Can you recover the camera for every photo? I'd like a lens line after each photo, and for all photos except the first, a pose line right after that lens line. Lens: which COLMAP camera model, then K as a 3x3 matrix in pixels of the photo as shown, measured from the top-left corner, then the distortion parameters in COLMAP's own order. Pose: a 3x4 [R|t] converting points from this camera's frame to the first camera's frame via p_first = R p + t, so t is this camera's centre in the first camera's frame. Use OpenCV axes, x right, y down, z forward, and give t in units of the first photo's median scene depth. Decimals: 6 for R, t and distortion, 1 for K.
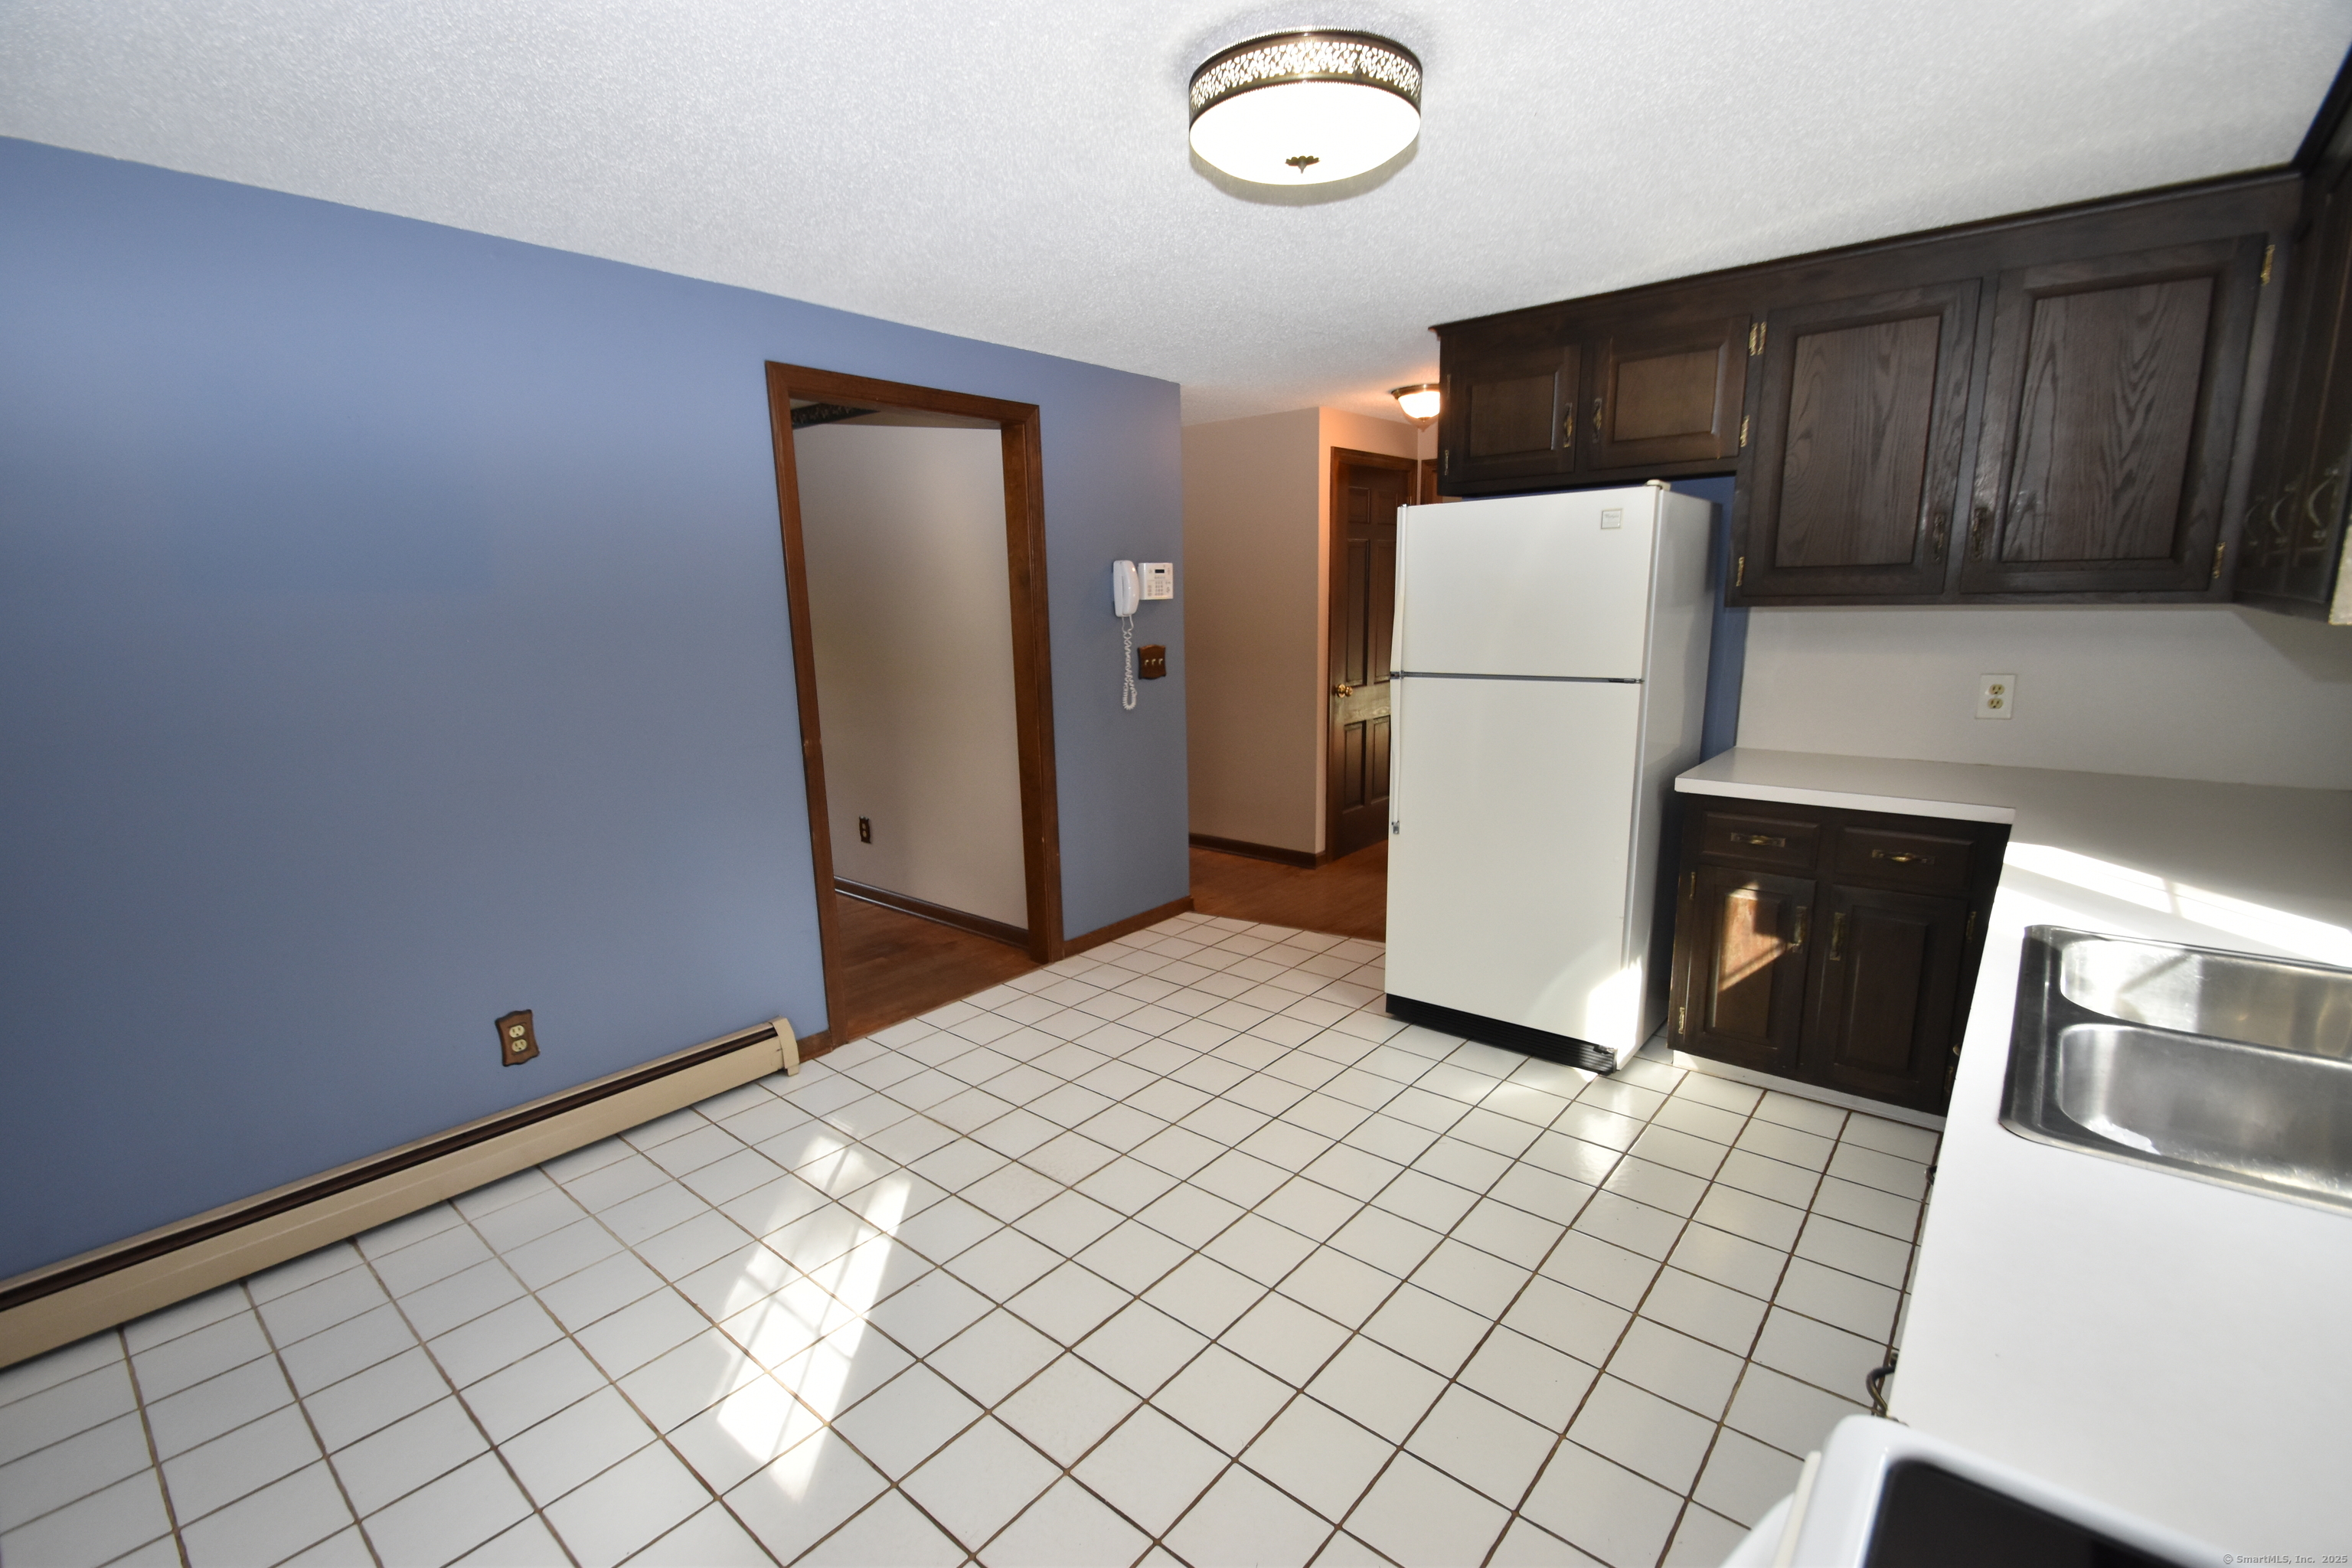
lens RADIAL K [[1030.1, 0, 1147.2], [0, 1030.1, 810.0], [0, 0, 1]] dist [-0.013841, -0.001518]
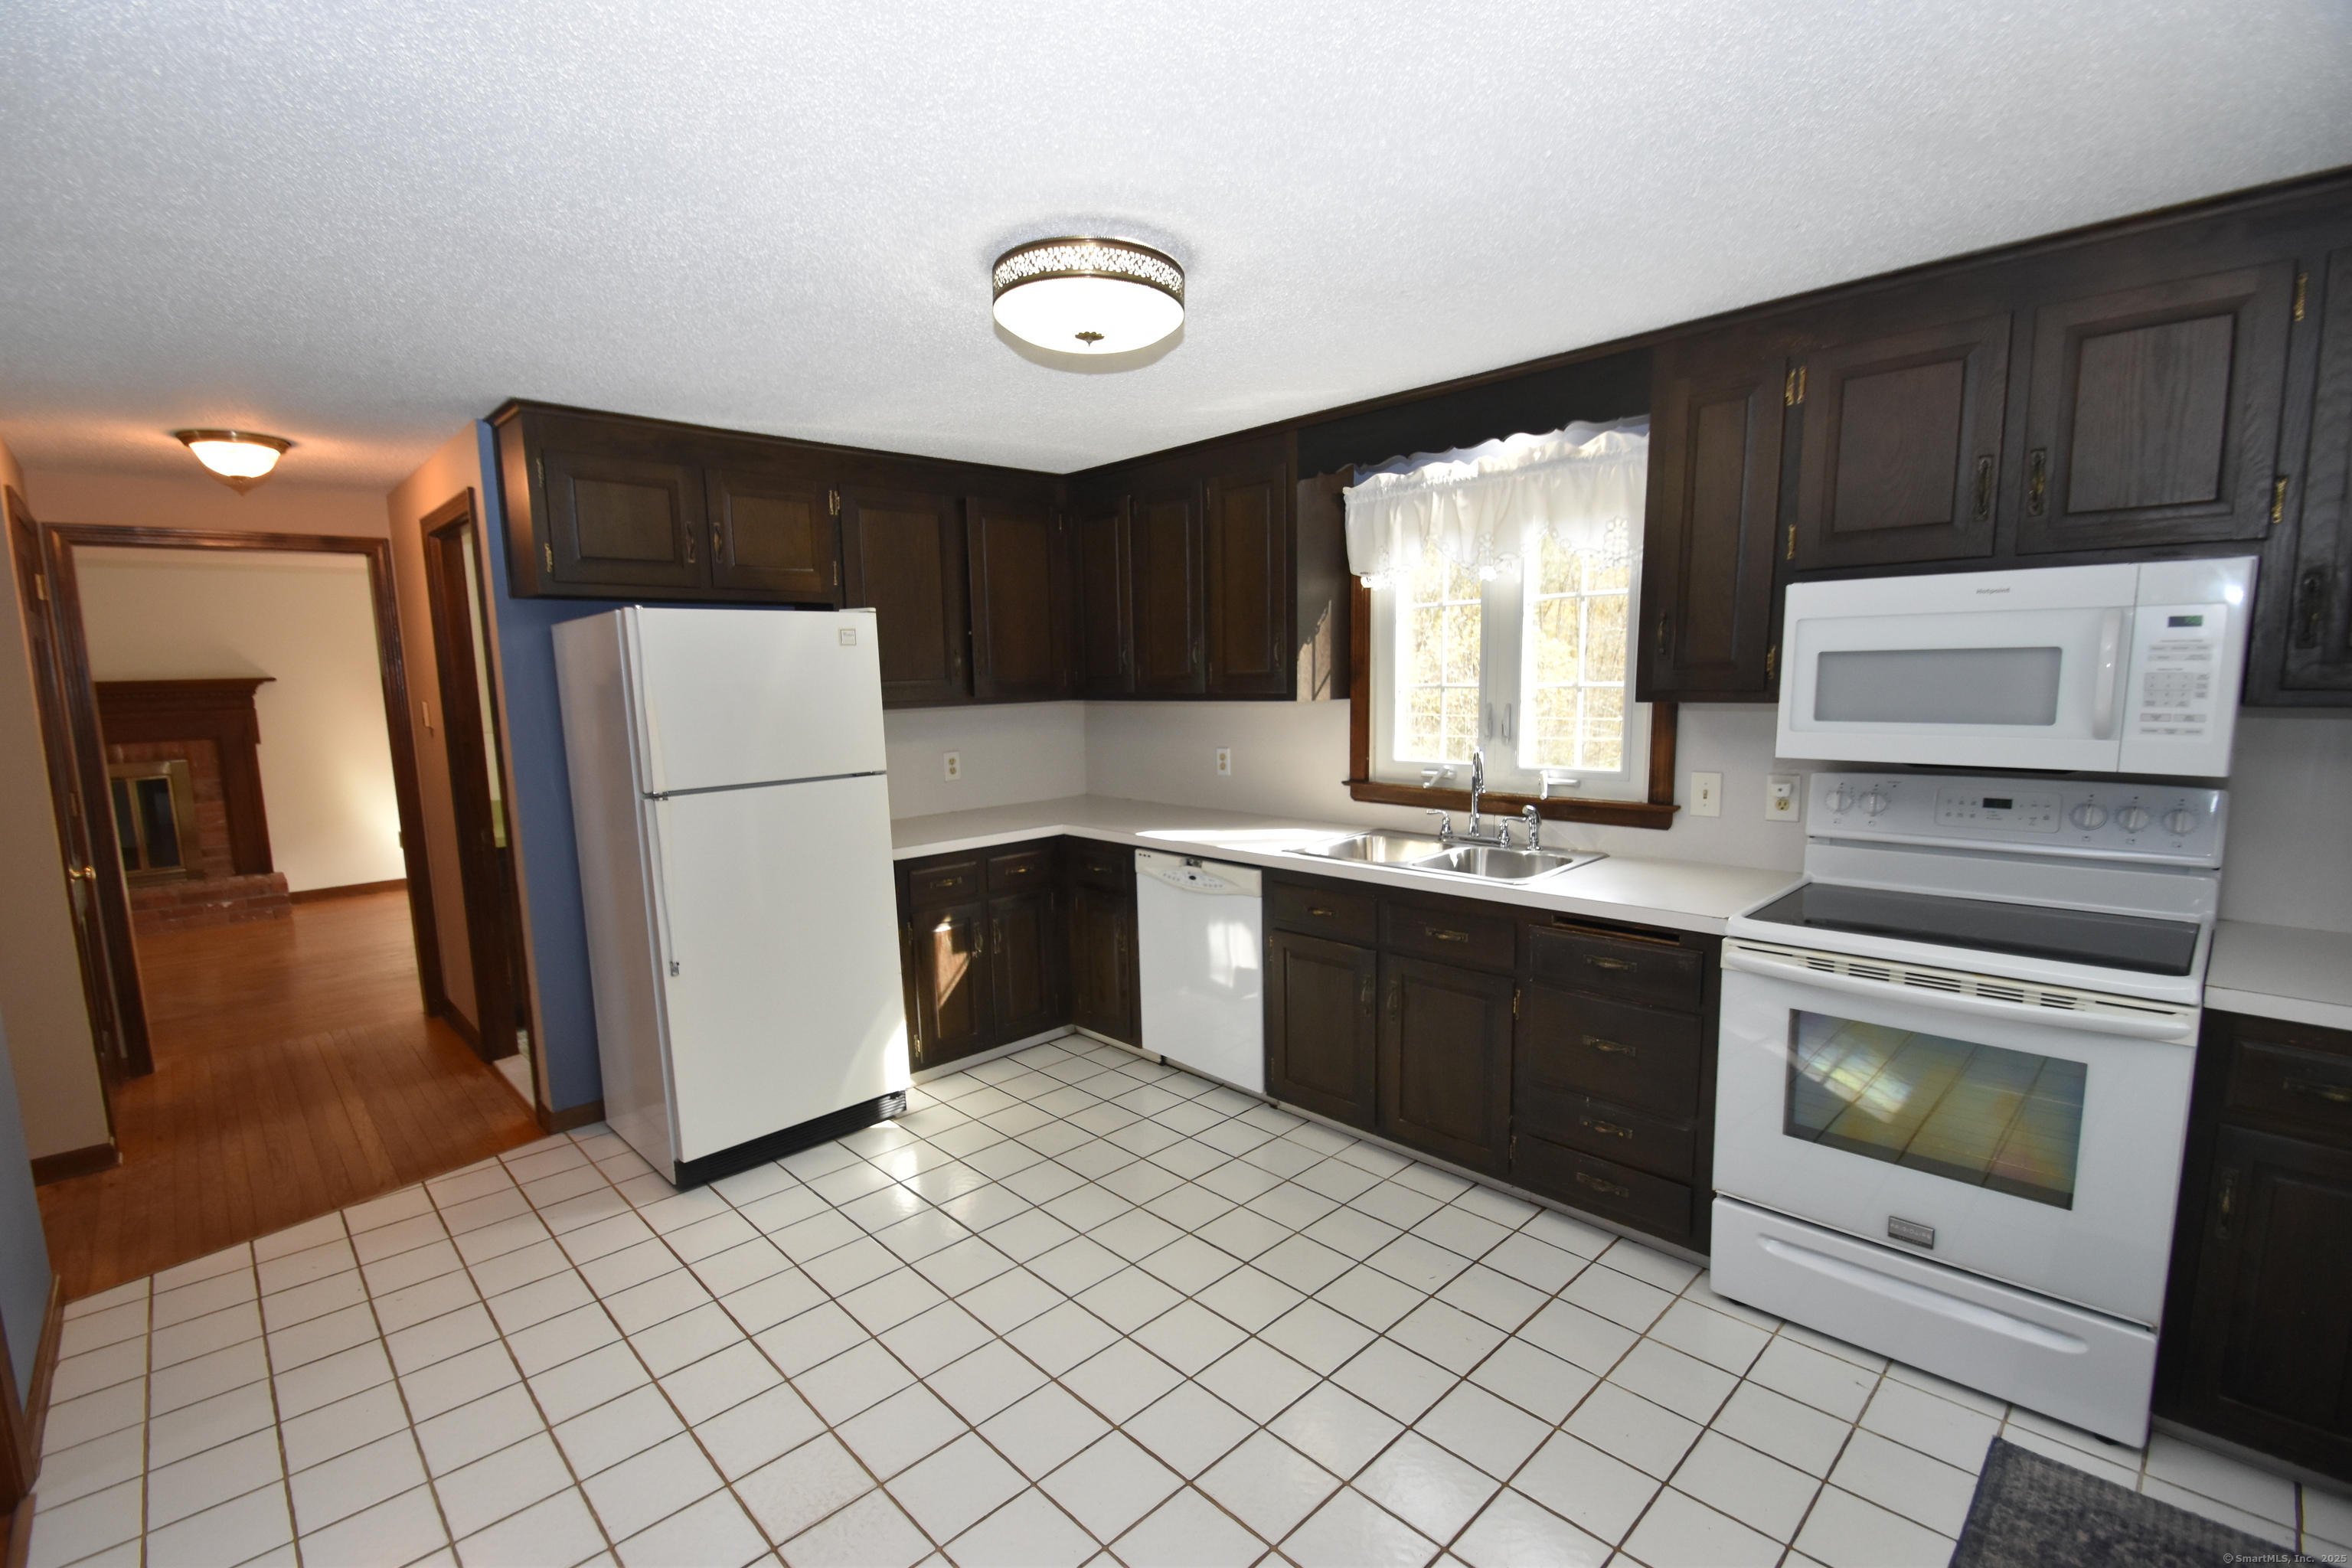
lens RADIAL K [[1030.1, 0, 1157.8], [0, 1030.1, 801.7], [0, 0, 1]] dist [-0.013841, -0.001518]
pose [[0.097862, -0.100888, 0.990073, -0.643948], [0.228946, 0.970448, 0.076258, -0.105767], [-0.968508, 0.219210, 0.118068, 0.533139]]
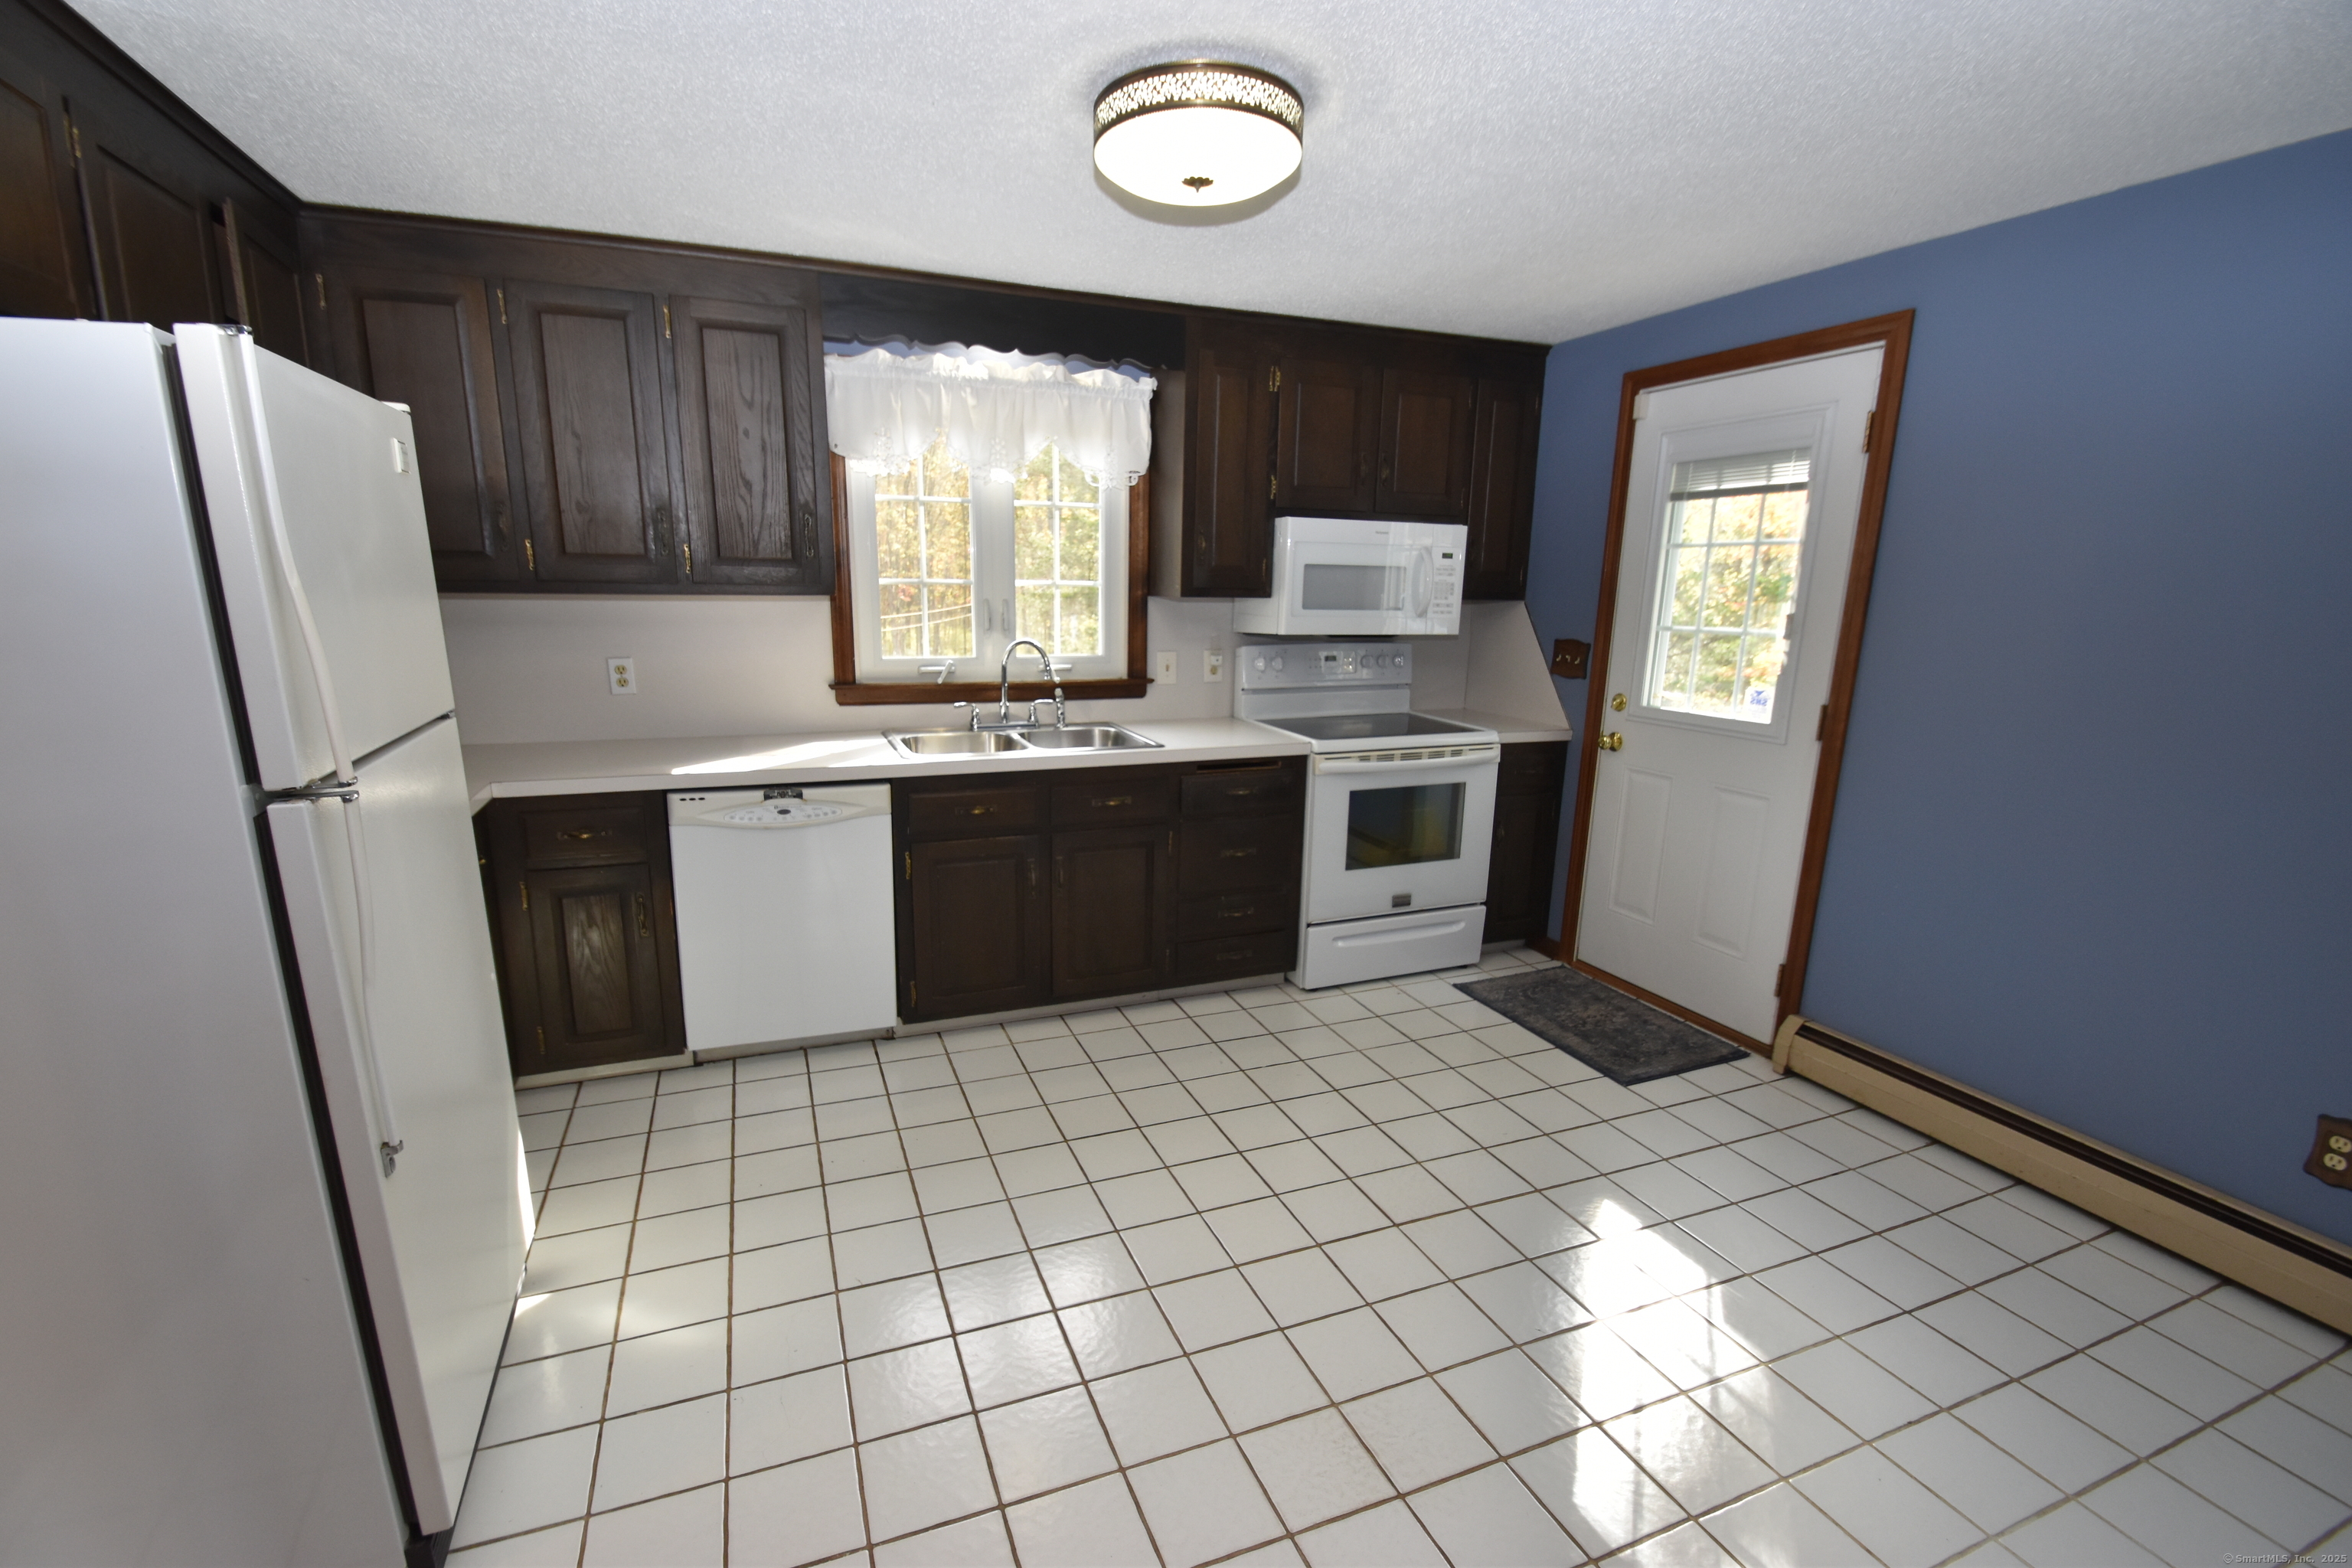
lens RADIAL K [[1030.1, 0, 1169.3], [0, 1030.1, 796.8], [0, 0, 1]] dist [-0.013841, -0.001518]
pose [[-0.887019, -0.085051, 0.453832, -0.229142], [0.103608, 0.921162, 0.375135, -0.262915], [-0.449959, 0.379772, -0.808276, 1.279913]]
